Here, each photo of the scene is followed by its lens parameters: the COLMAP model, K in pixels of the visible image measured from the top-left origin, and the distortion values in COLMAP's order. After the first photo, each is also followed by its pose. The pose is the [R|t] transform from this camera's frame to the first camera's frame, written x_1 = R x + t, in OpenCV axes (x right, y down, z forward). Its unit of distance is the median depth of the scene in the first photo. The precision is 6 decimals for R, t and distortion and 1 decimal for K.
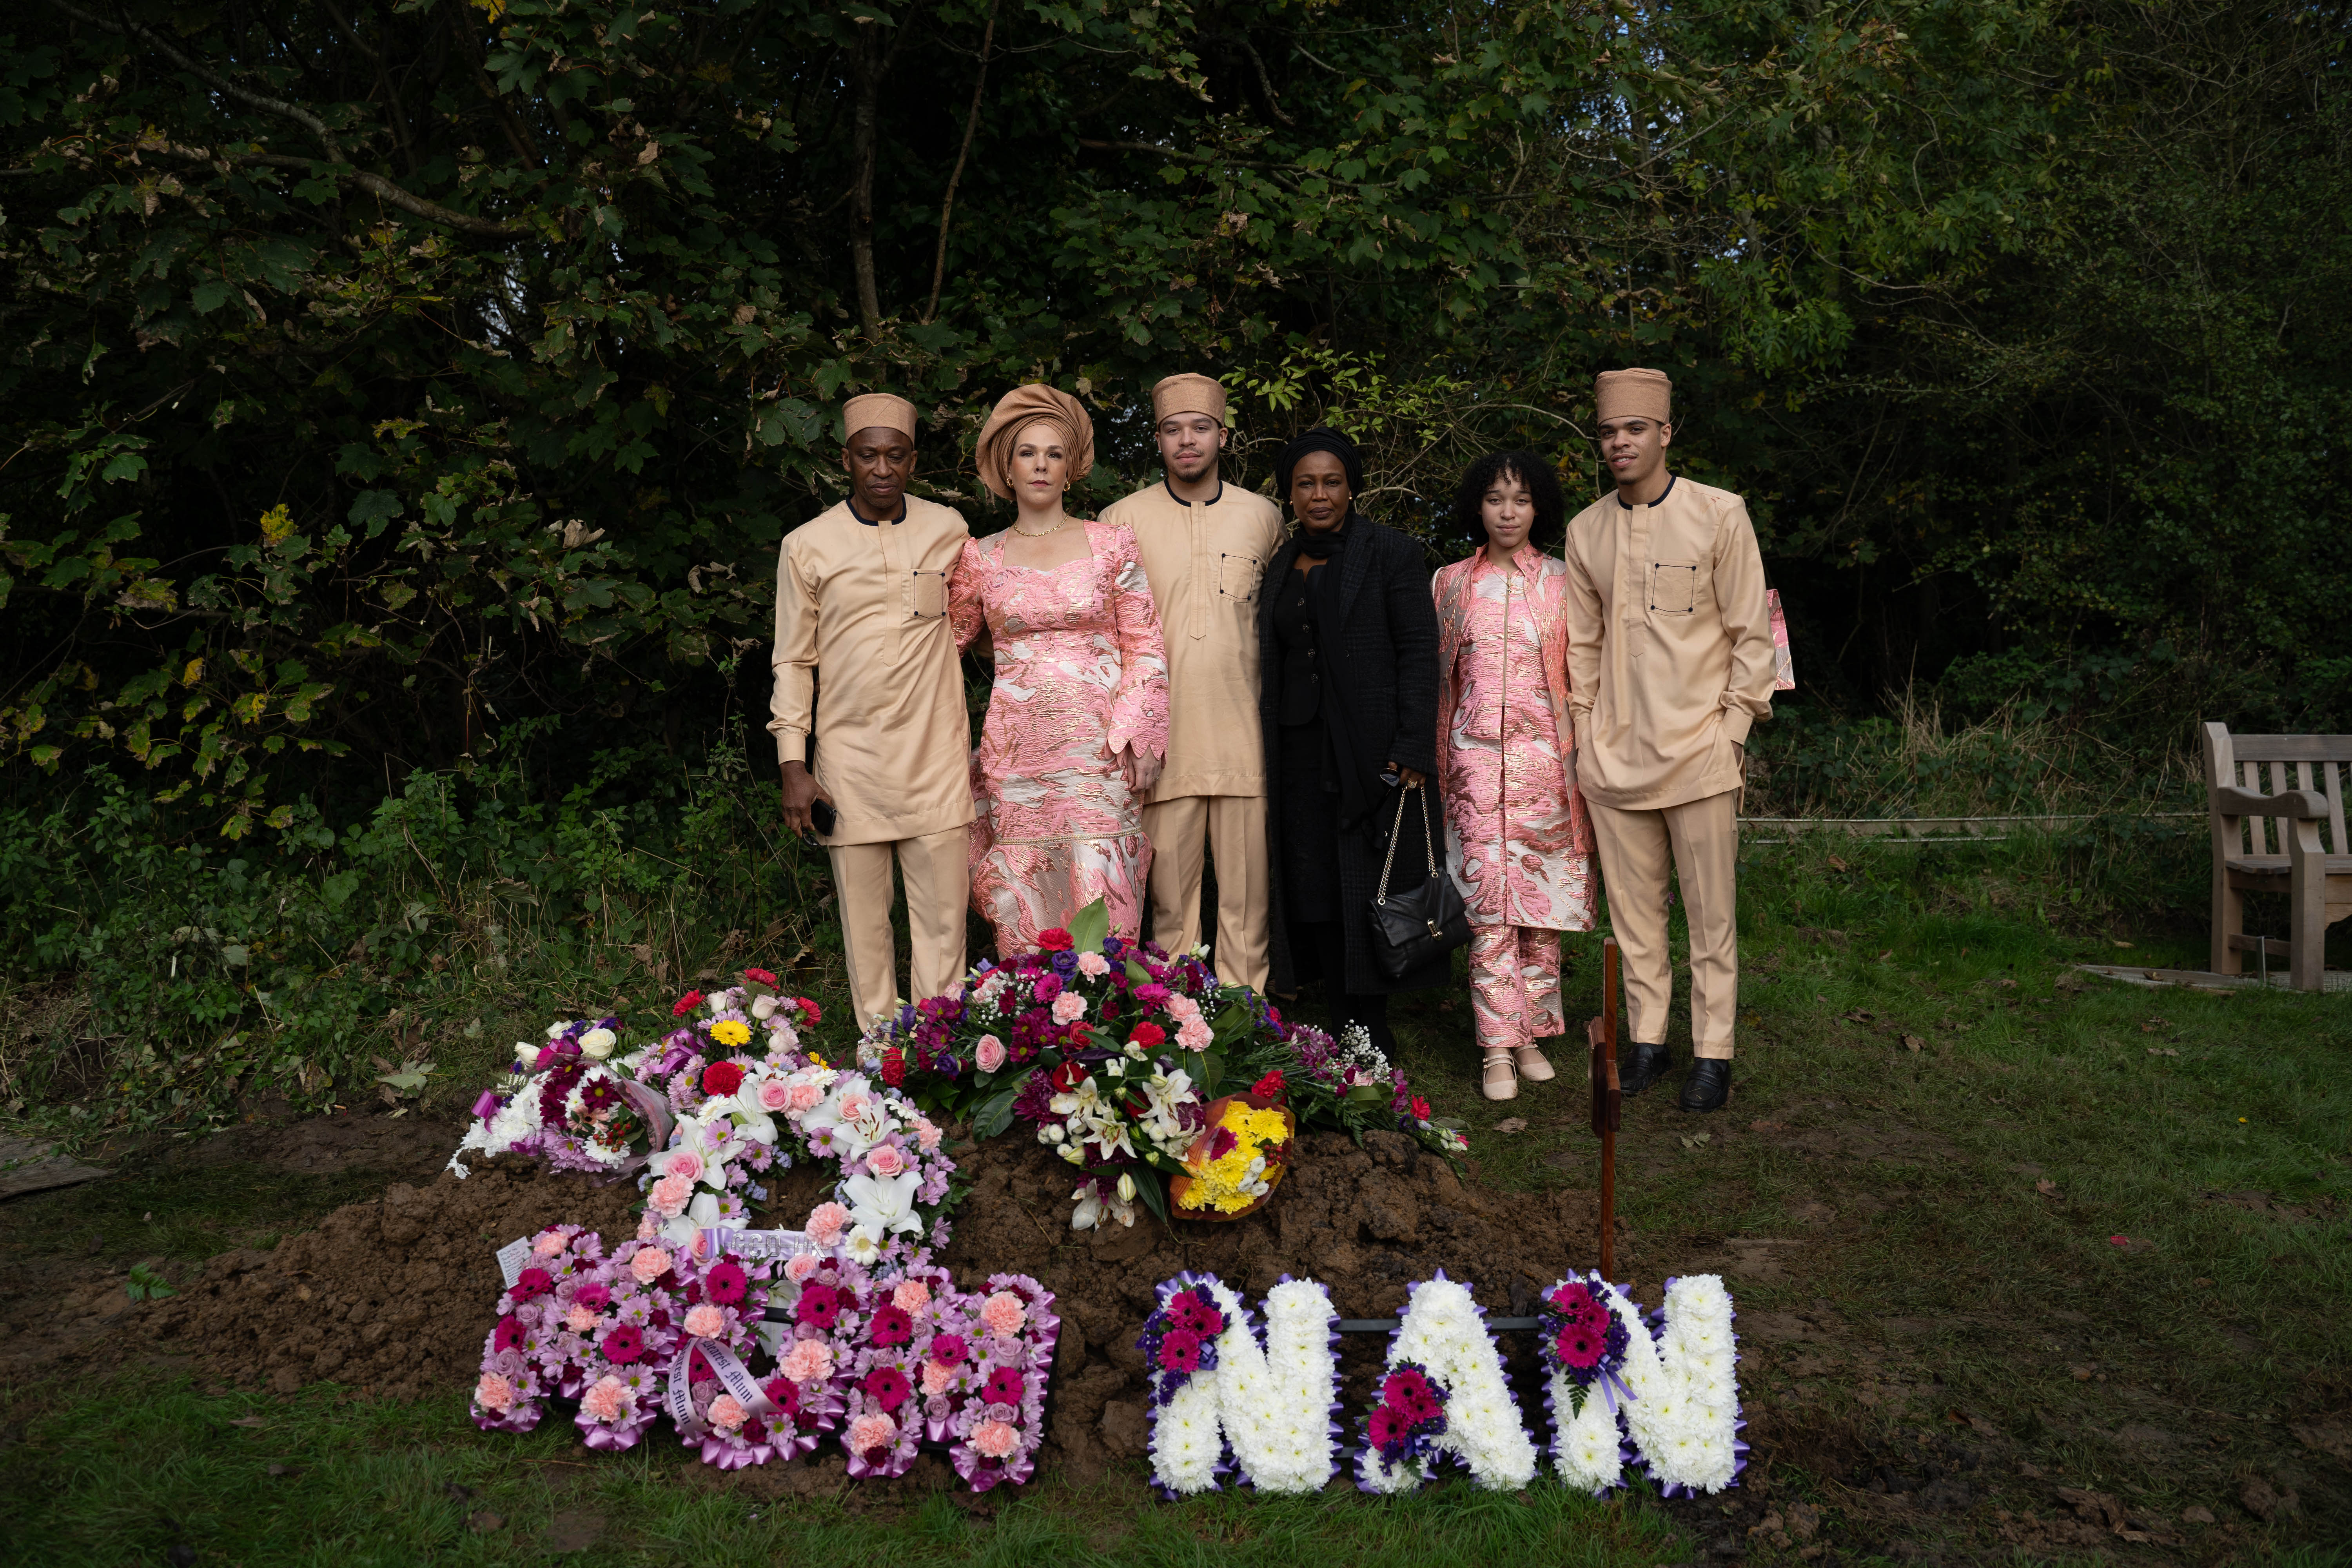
lens RADIAL K [[1901.4, 0, 1172.8], [0, 1901.4, 784.8], [0, 0, 1]] dist [-0.114485, 0.092629]
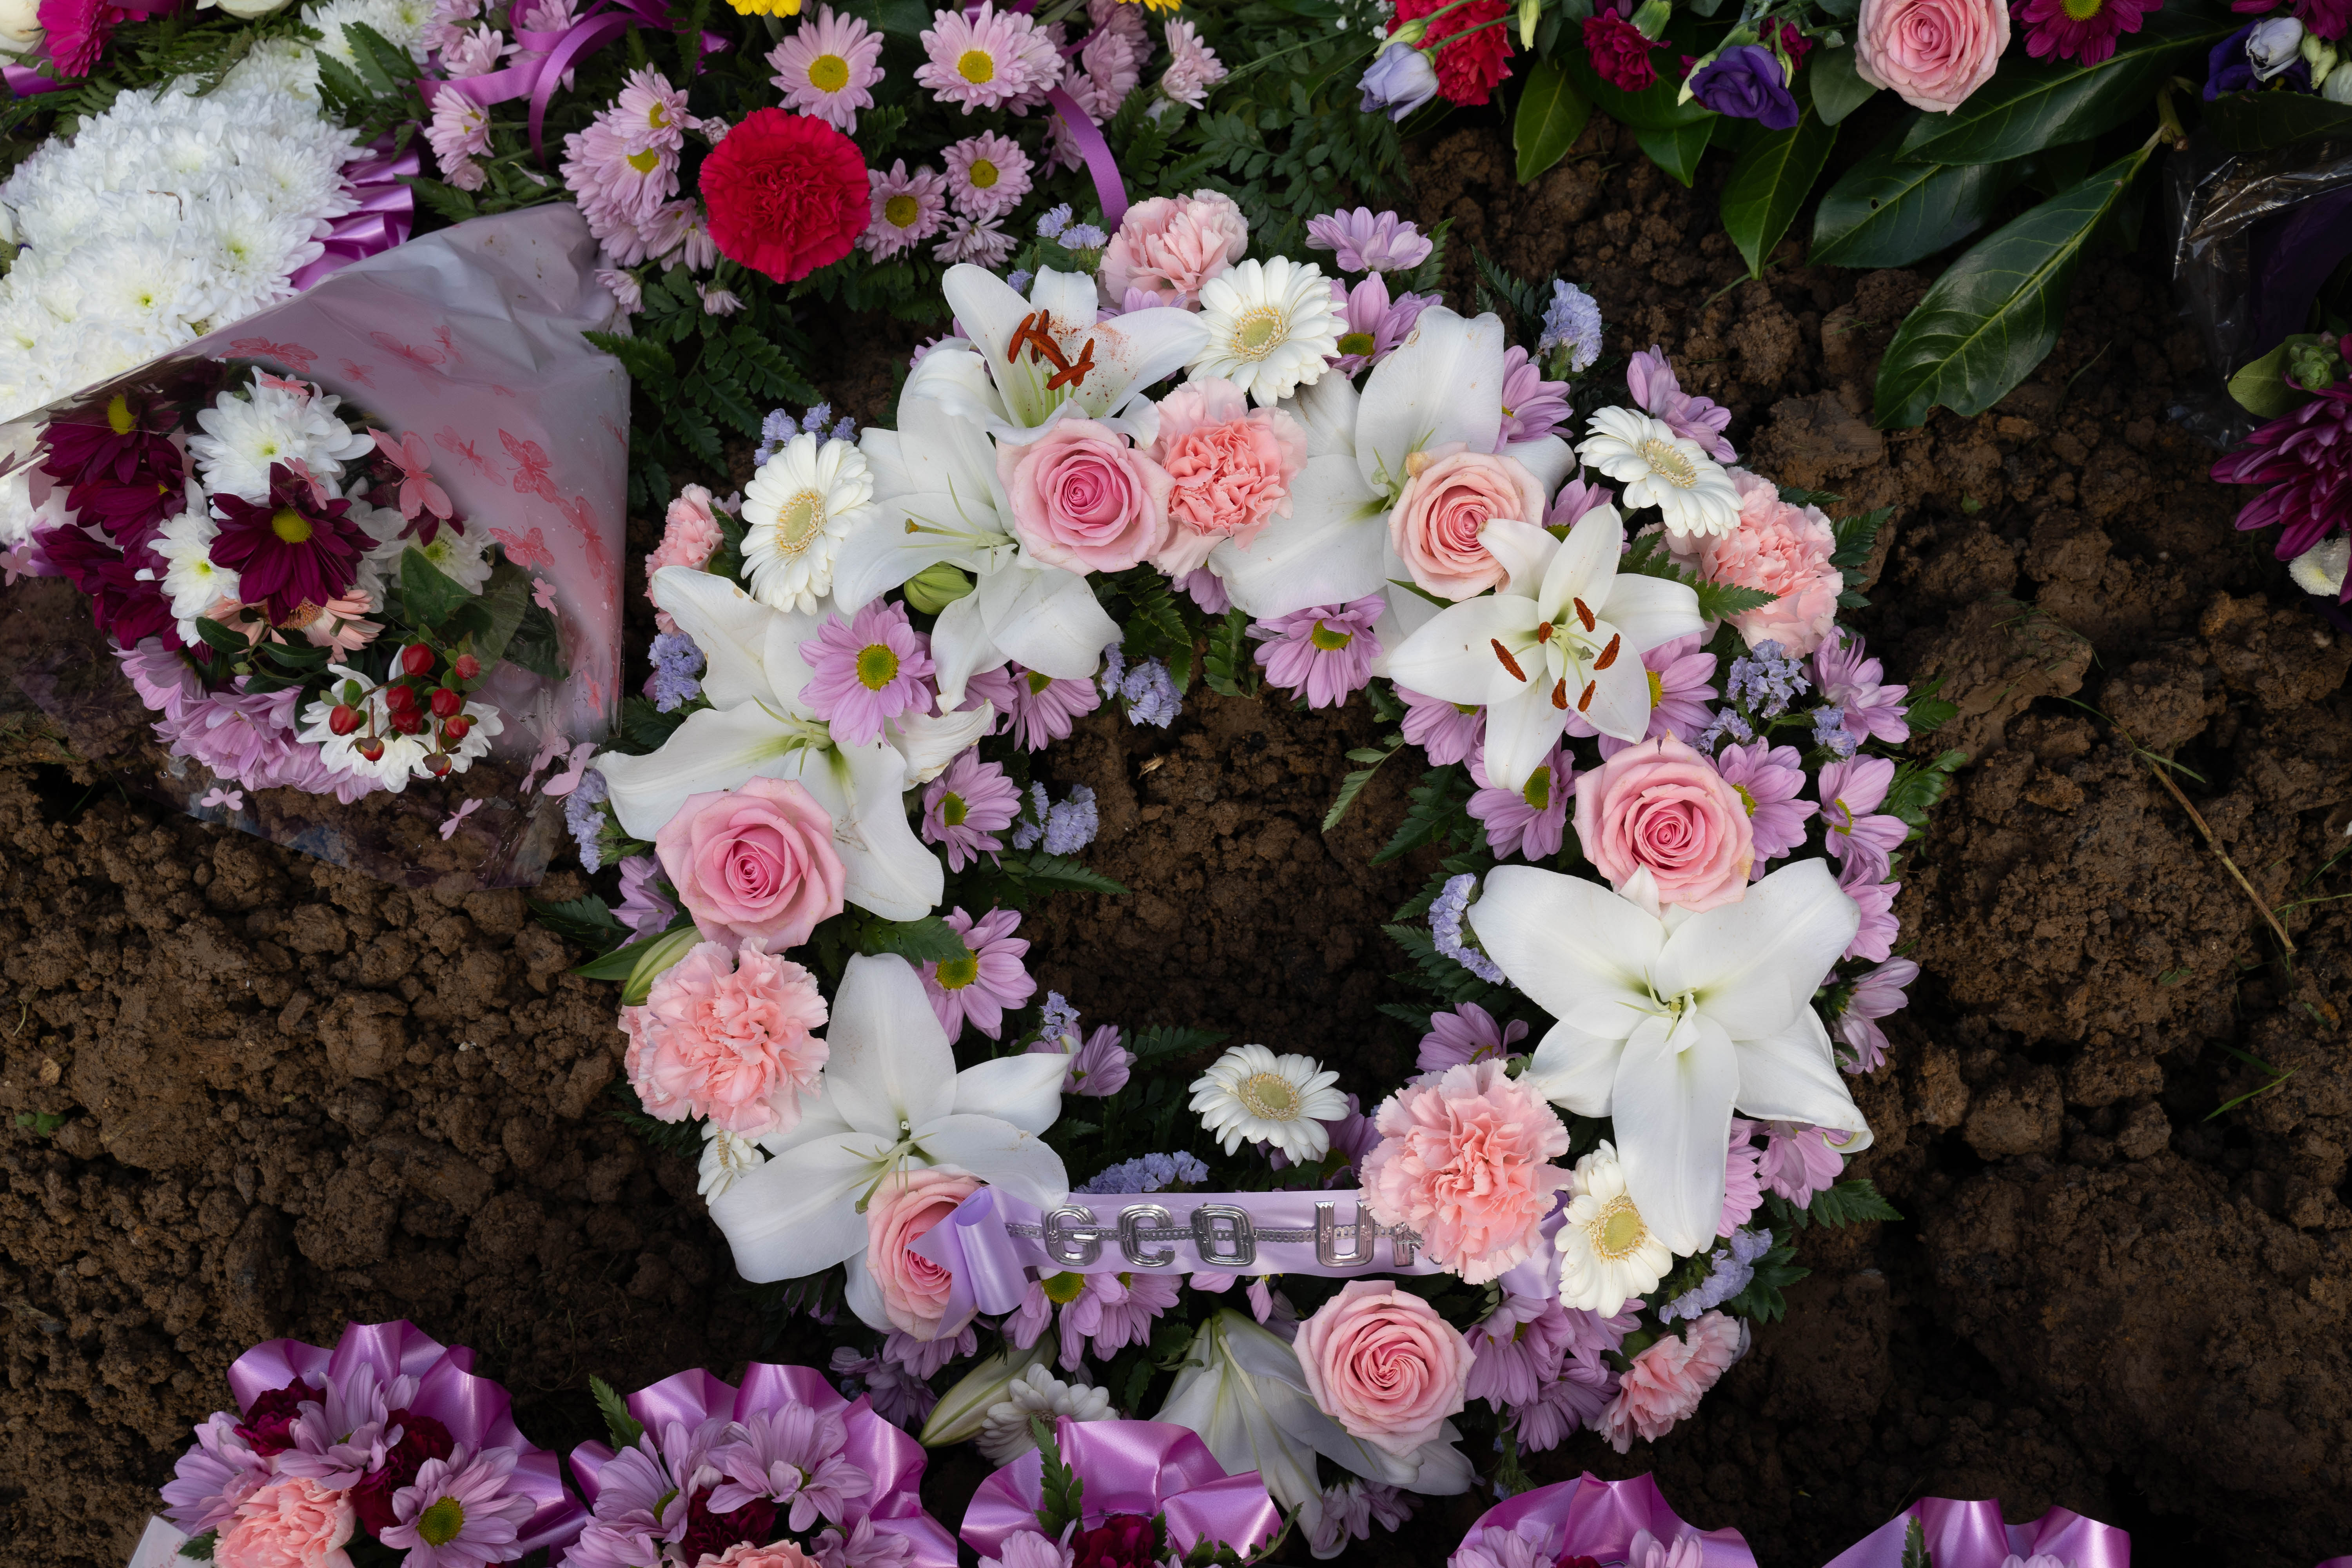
lens RADIAL K [[2305.5, 0, 1177.8], [0, 2305.5, 781.3], [0, 0, 1]] dist [-0.018224, 0.014244]
pose [[0.996310, -0.056457, -0.064642, -0.209965], [0.085728, 0.690518, 0.718217, -0.000899], [0.004088, -0.721109, 0.692810, 0.899295]]
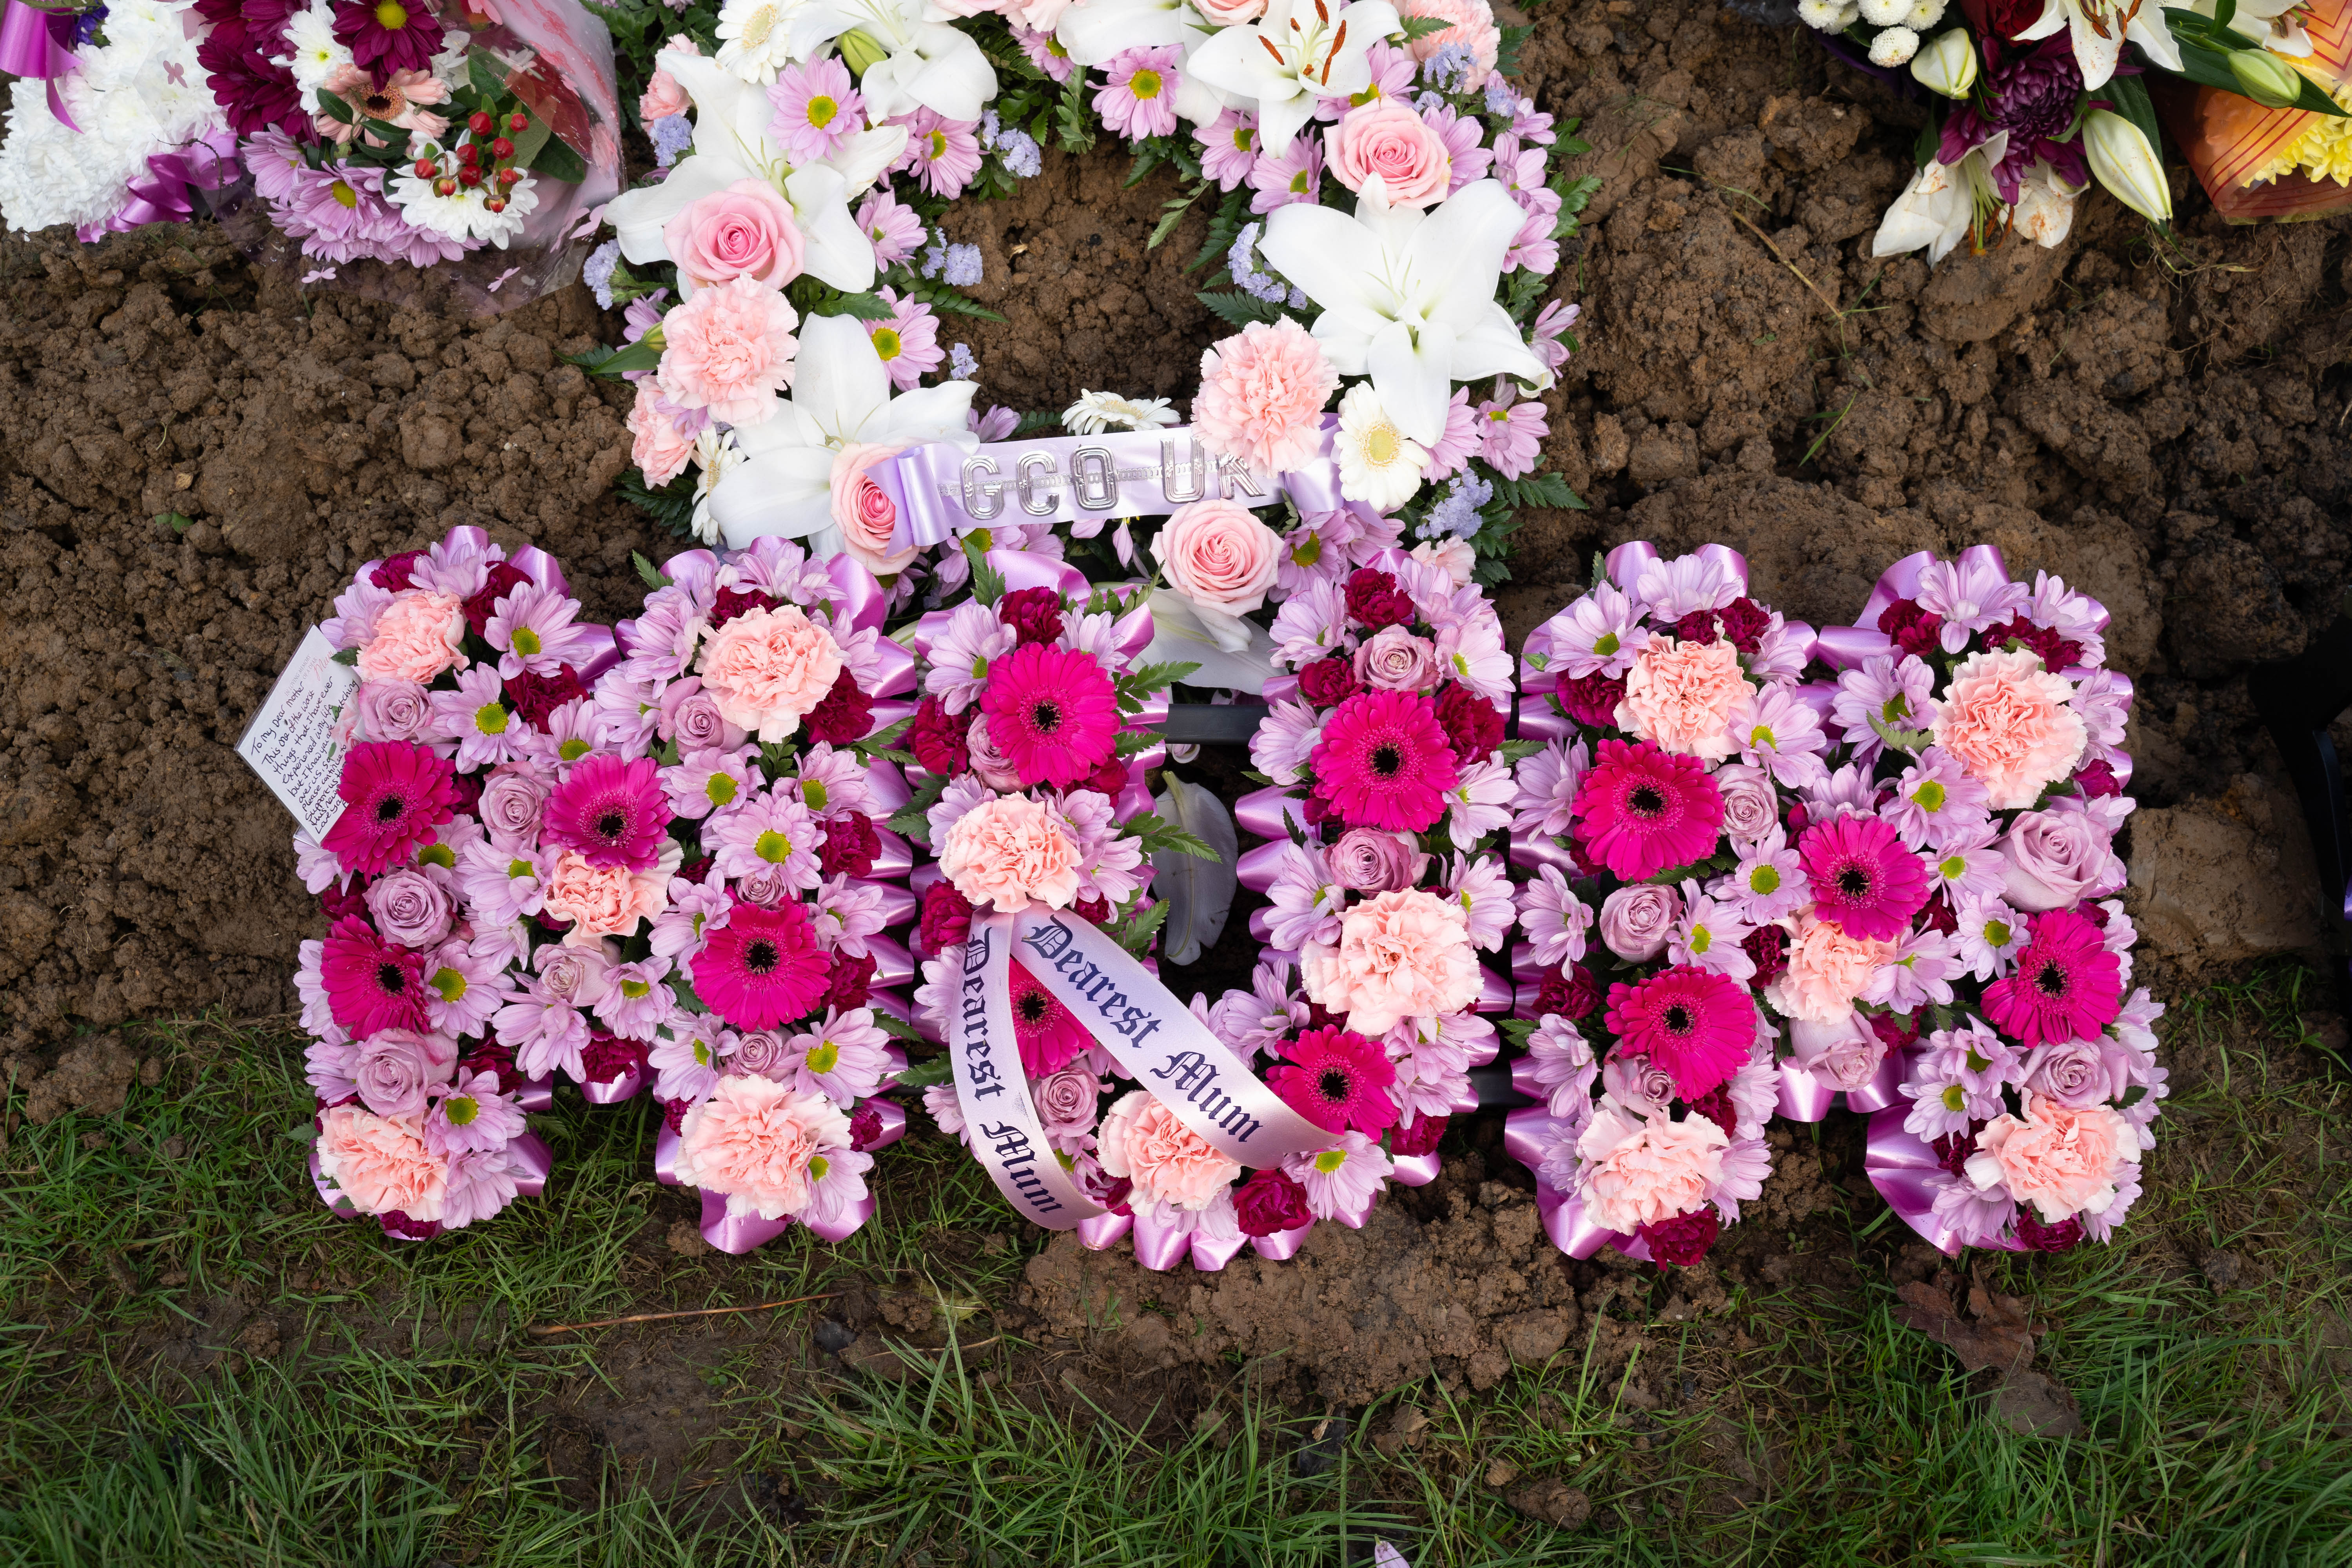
lens RADIAL K [[2151.3, 0, 1167.8], [0, 2151.3, 787.1], [0, 0, 1]] dist [-0.038206, 0.008910]
pose [[0.992964, -0.114290, 0.030988, -0.232470], [0.070875, 0.783239, 0.617668, 0.065471], [-0.094865, -0.611126, 0.785828, 0.726081]]
